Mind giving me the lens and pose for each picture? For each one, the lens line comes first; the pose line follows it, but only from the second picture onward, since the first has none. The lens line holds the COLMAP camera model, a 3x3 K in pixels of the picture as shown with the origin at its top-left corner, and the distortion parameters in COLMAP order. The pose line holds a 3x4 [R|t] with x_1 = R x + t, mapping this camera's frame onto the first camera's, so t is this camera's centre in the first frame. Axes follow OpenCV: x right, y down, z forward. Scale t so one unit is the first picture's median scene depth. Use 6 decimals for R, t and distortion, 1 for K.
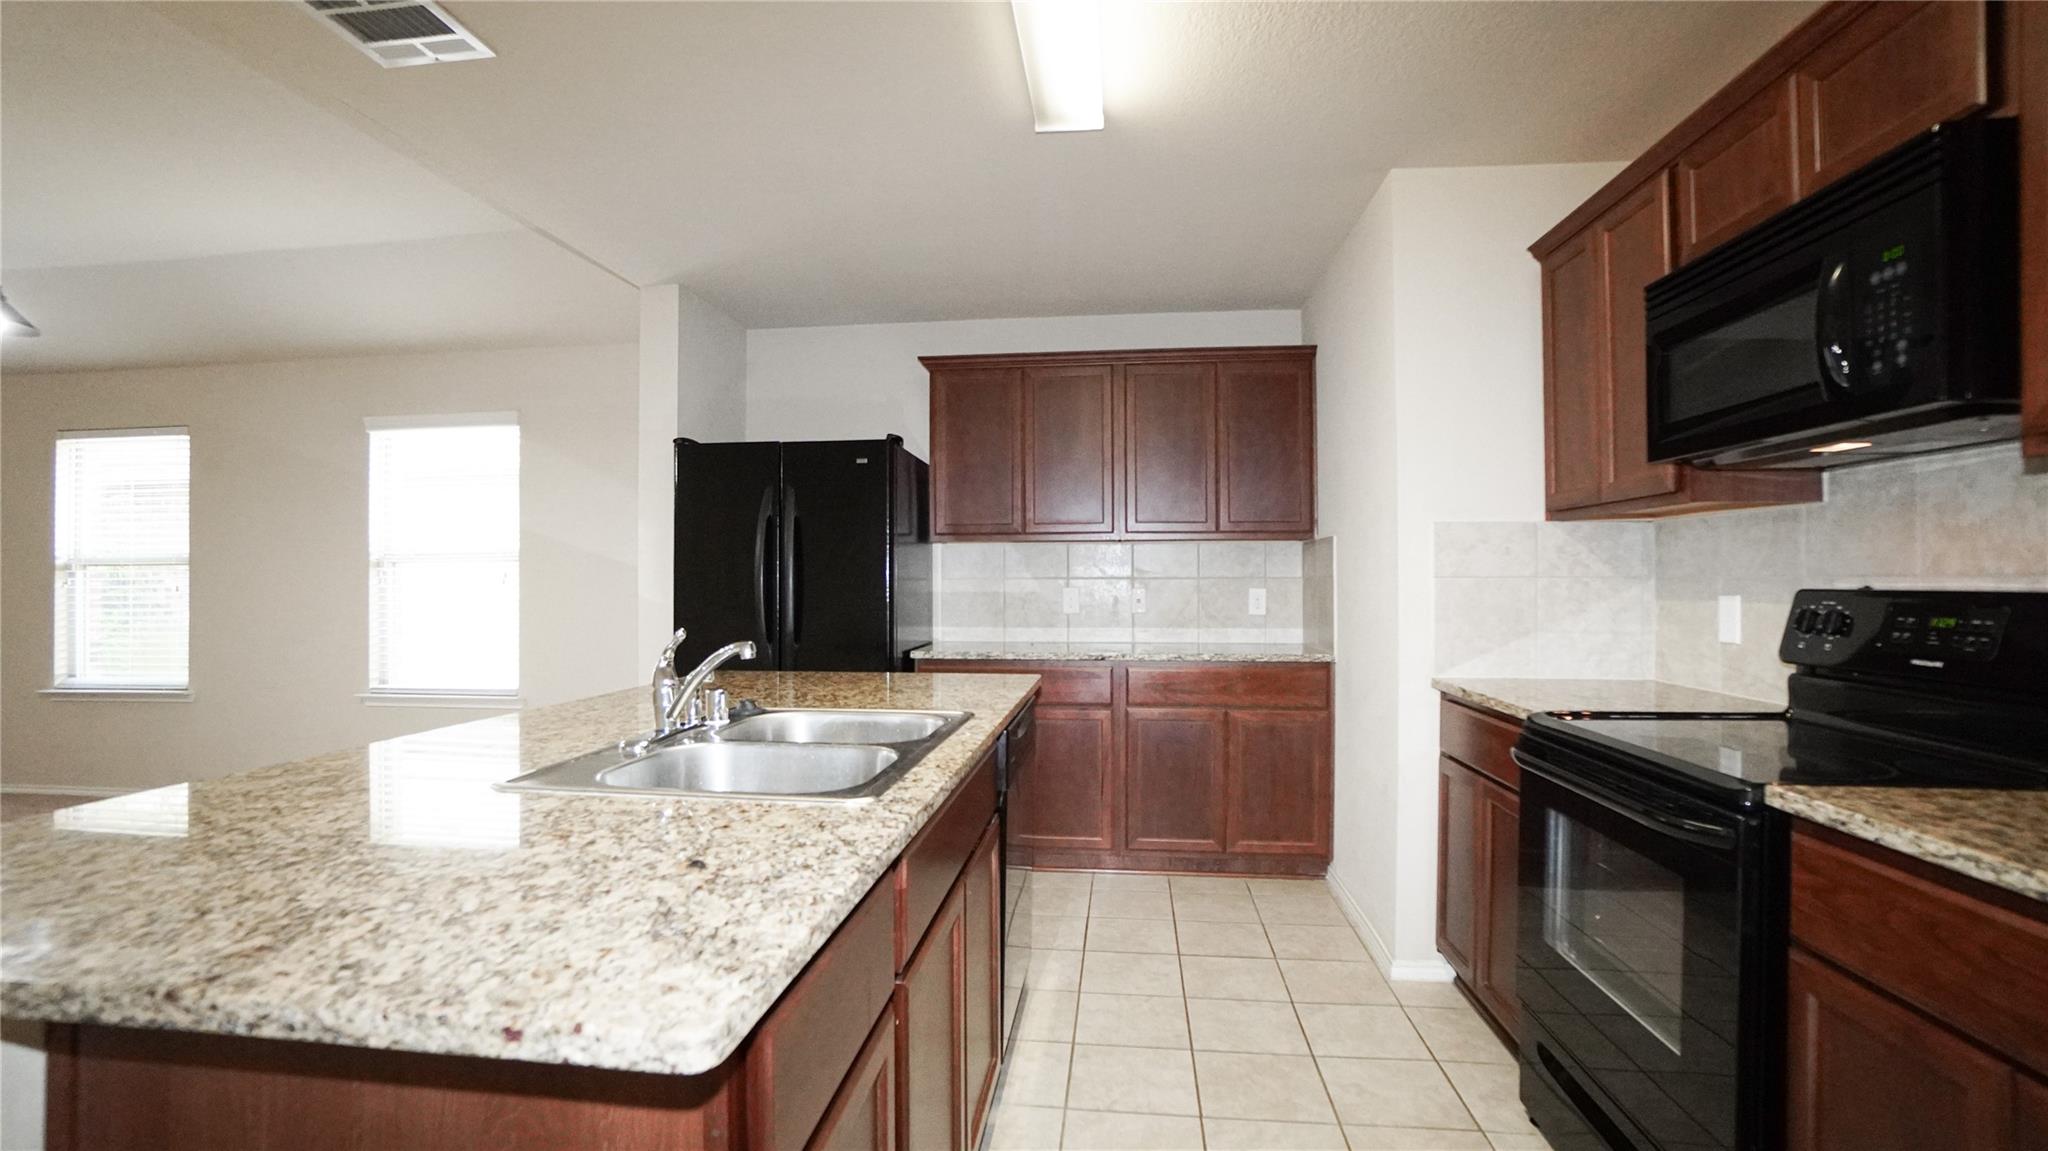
lens RADIAL K [[933.7, 0, 1006.4], [0, 933.7, 573.7], [0, 0, 1]] dist [-0.002691, 0.000337]
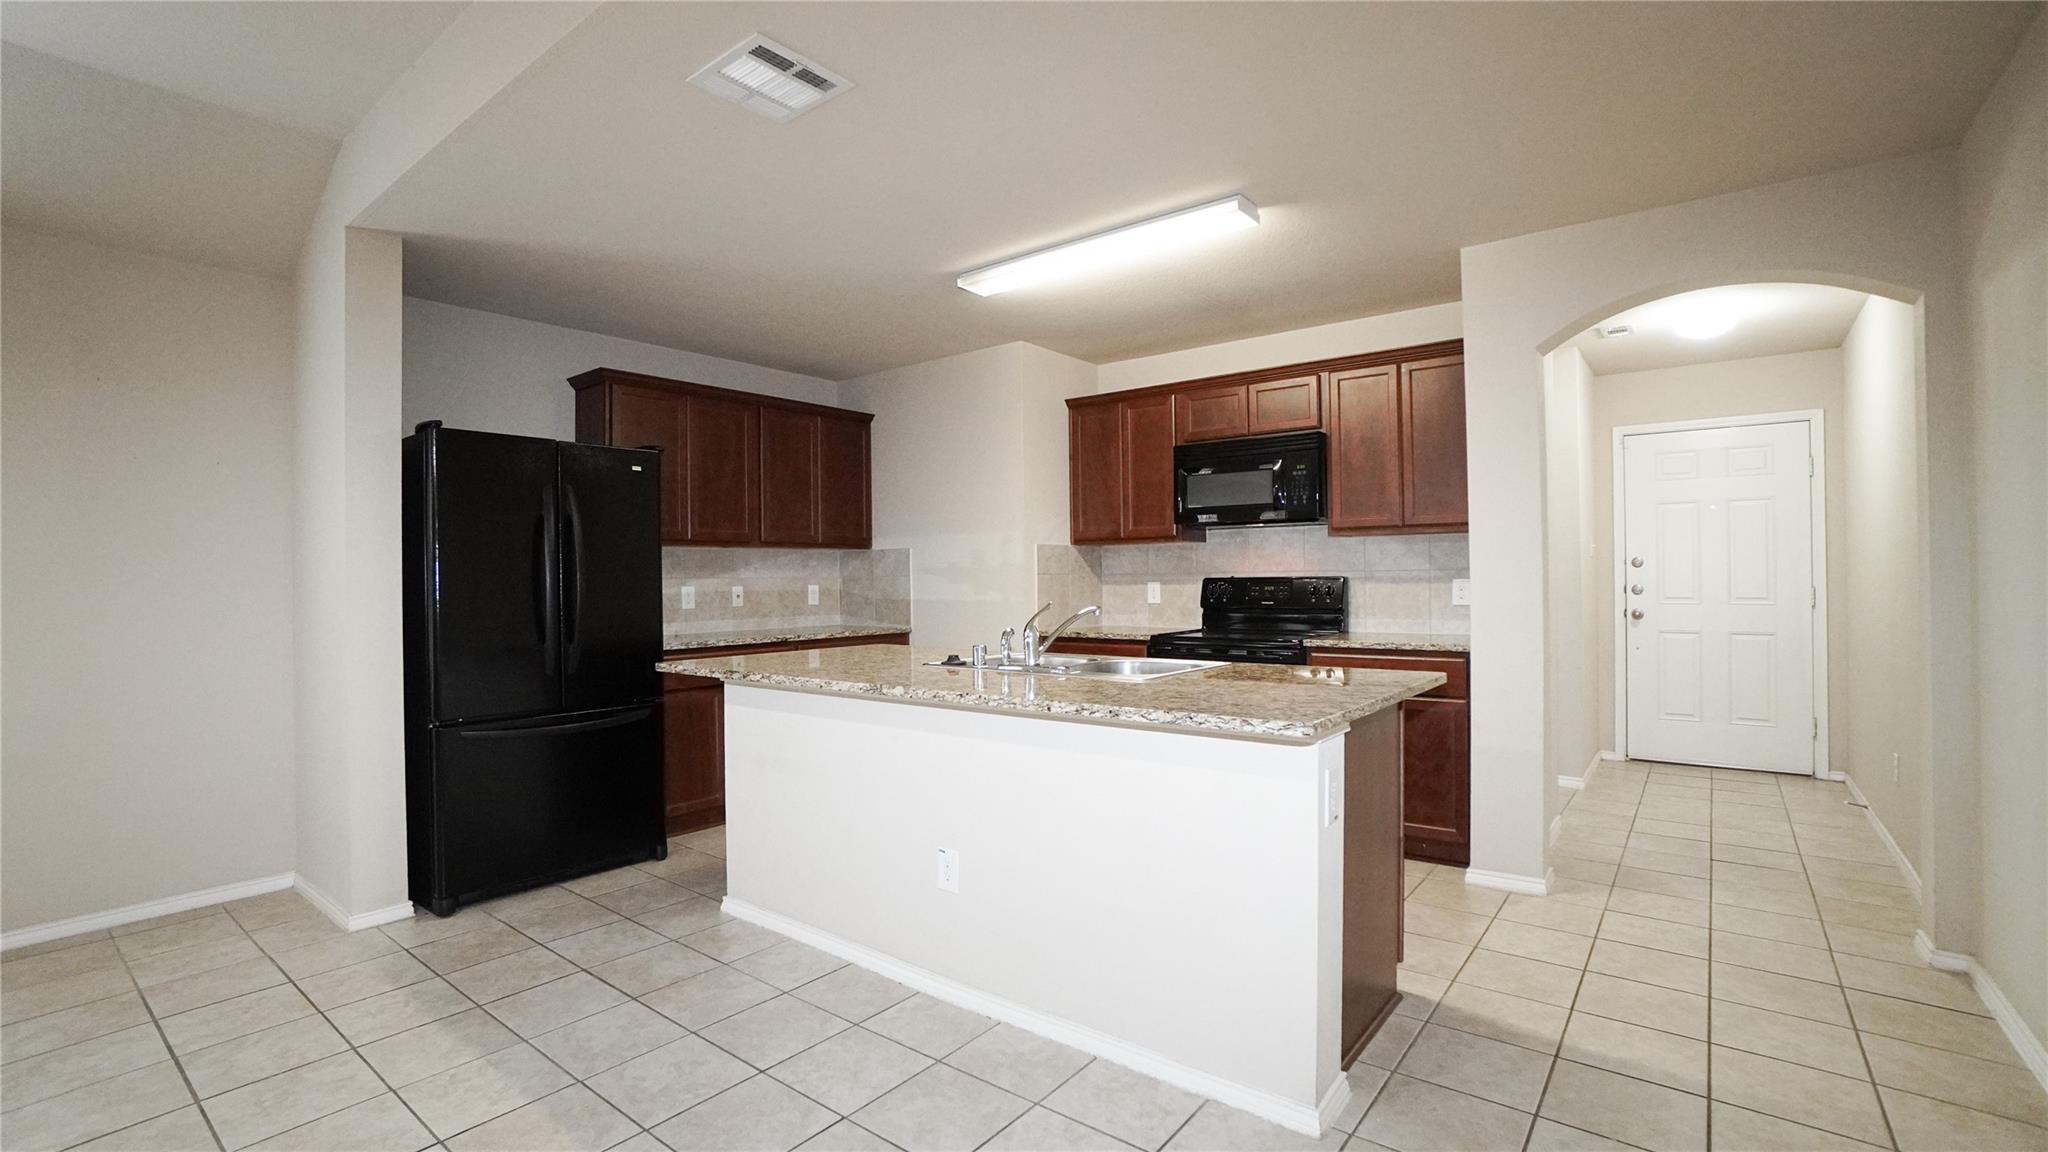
lens RADIAL K [[922.9, 0, 1016.0], [0, 922.9, 567.6], [0, 0, 1]] dist [-0.044065, 0.000379]
pose [[0.527669, 0.003444, 0.849443, -1.460405], [0.005294, 0.999959, -0.007343, 0.004546], [-0.849434, 0.008372, 0.527629, 0.137195]]
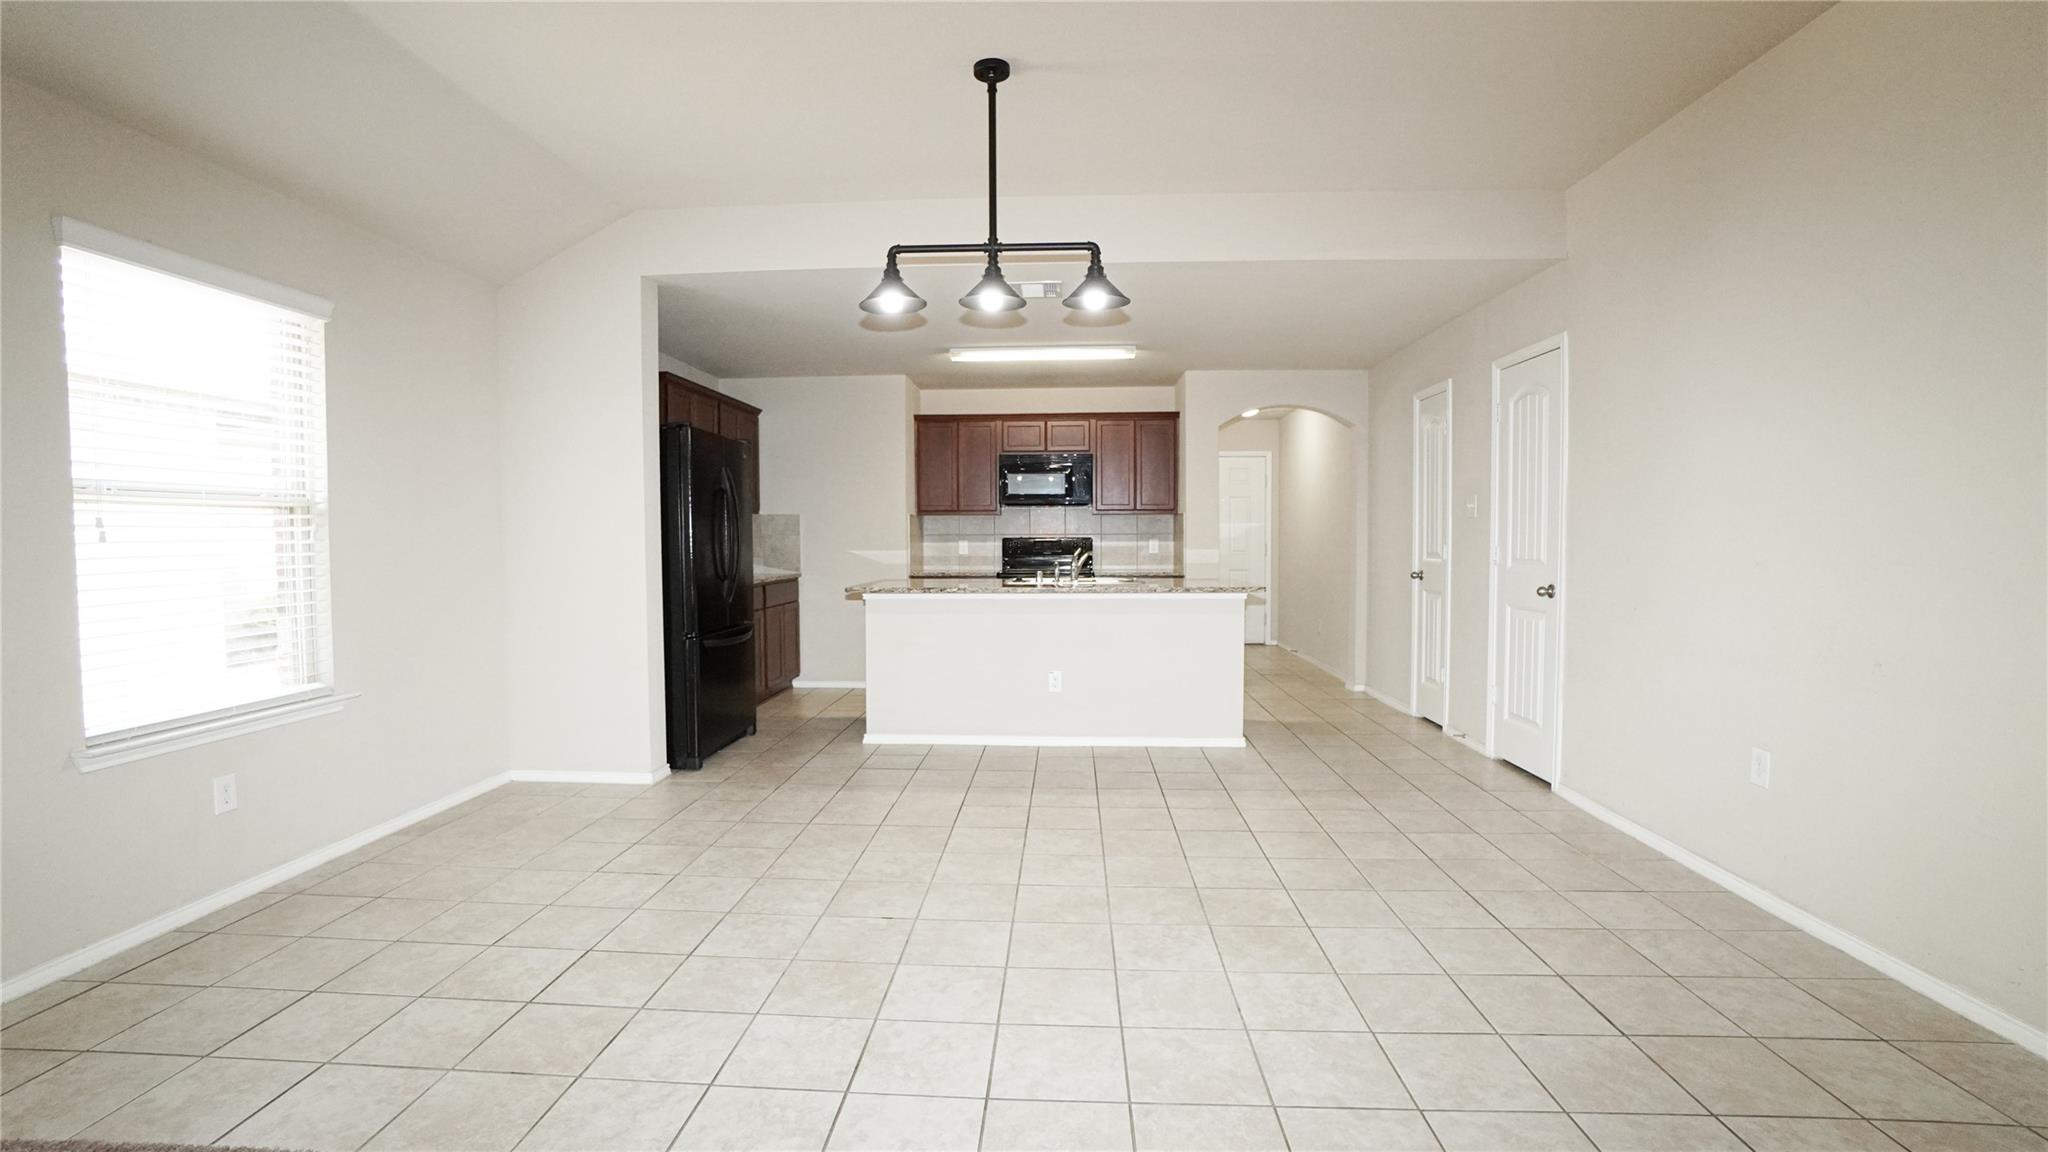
lens RADIAL K [[922.9, 0, 1016.0], [0, 922.9, 567.6], [0, 0, 1]] dist [-0.044065, 0.000379]
pose [[-0.058257, -0.031458, 0.997806, -2.970301], [-0.000895, 0.999505, 0.031459, 0.020483], [-0.998301, 0.000940, -0.058257, 1.159067]]
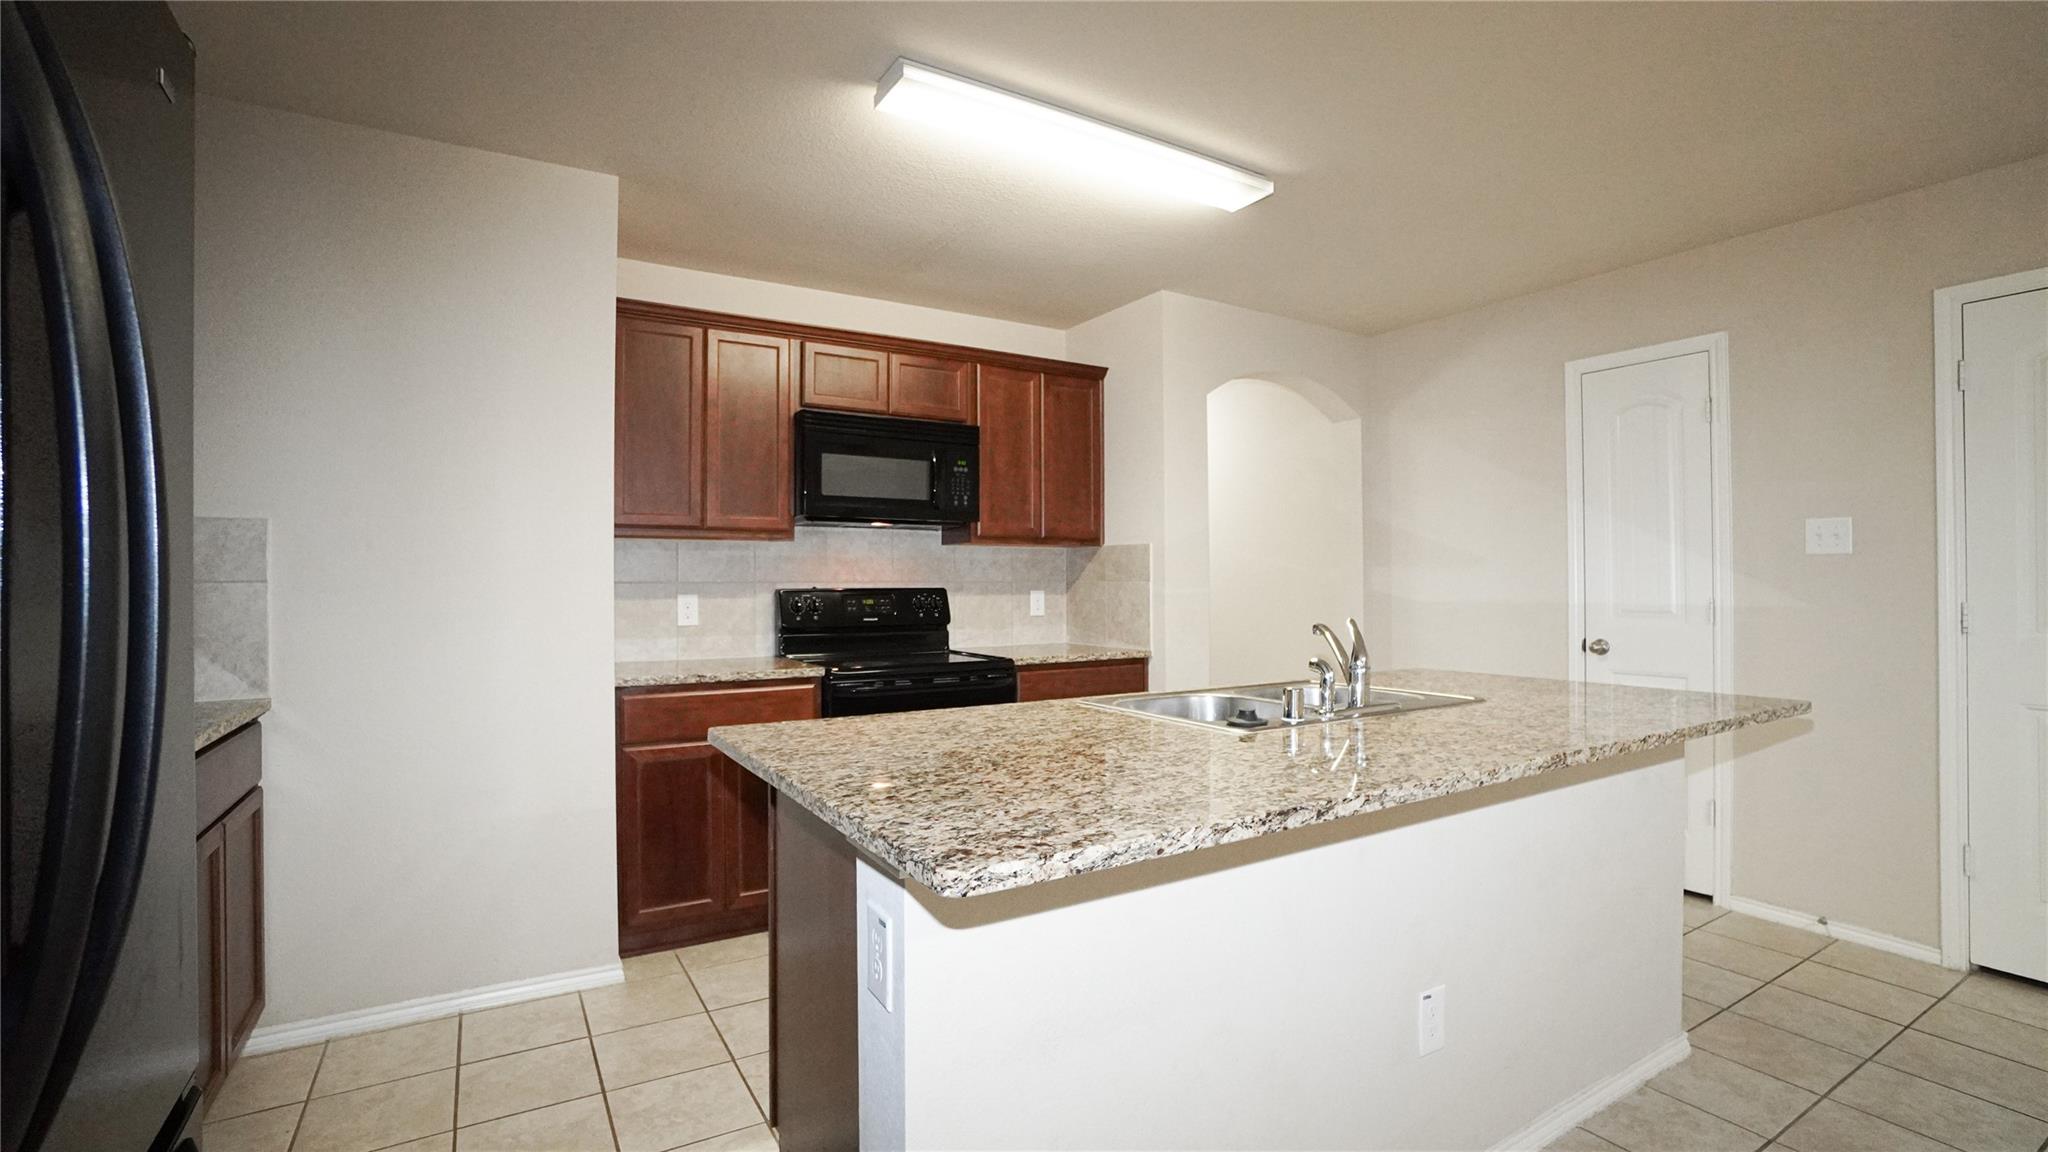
lens RADIAL K [[933.7, 0, 1006.4], [0, 933.7, 574.2], [0, 0, 1]] dist [-0.002691, 0.000337]
pose [[-0.615162, 0.016990, 0.788217, -0.876863], [0.002485, 0.999805, -0.019611, 0.024354], [-0.788397, -0.010105, -0.615084, 1.766215]]
